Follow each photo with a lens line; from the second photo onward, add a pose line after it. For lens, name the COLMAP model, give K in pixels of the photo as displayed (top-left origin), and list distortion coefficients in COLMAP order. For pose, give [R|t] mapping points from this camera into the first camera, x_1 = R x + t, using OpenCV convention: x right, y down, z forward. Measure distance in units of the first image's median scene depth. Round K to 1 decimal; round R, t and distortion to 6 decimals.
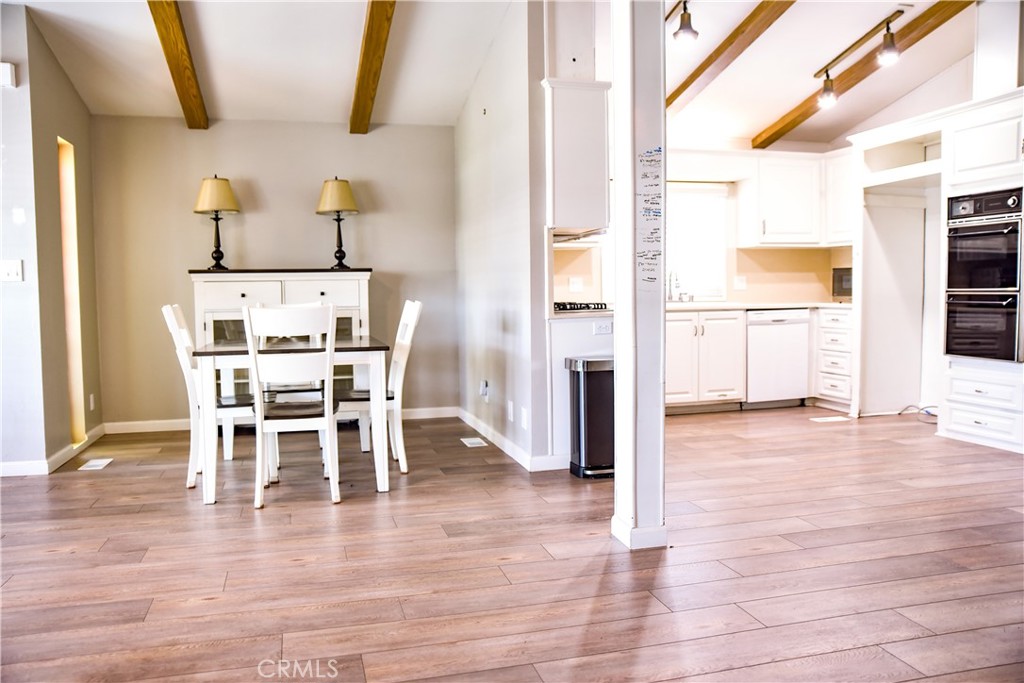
lens RADIAL K [[791.4, 0, 515.3], [0, 791.4, 338.3], [0, 0, 1]] dist [-0.112348, 0.117926]
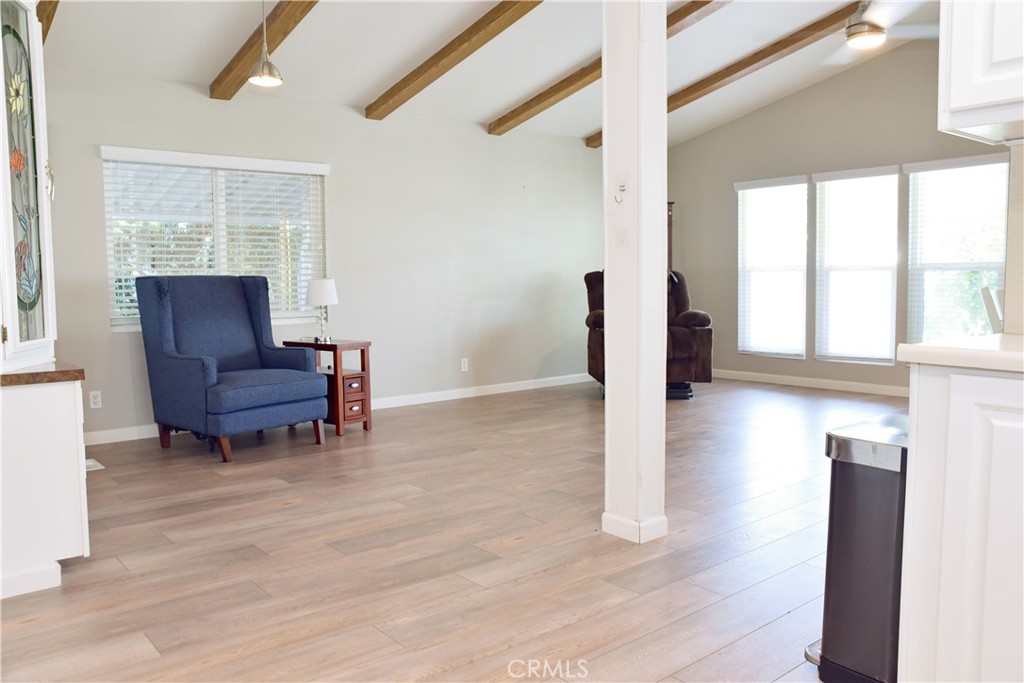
lens RADIAL K [[791.4, 0, 515.3], [0, 791.4, 338.3], [0, 0, 1]] dist [-0.112348, 0.117926]
pose [[-0.908706, 0.052534, -0.414118, 0.423129], [-0.005870, 0.990343, 0.138514, -0.072816], [0.417395, 0.128300, -0.899622, 1.104160]]
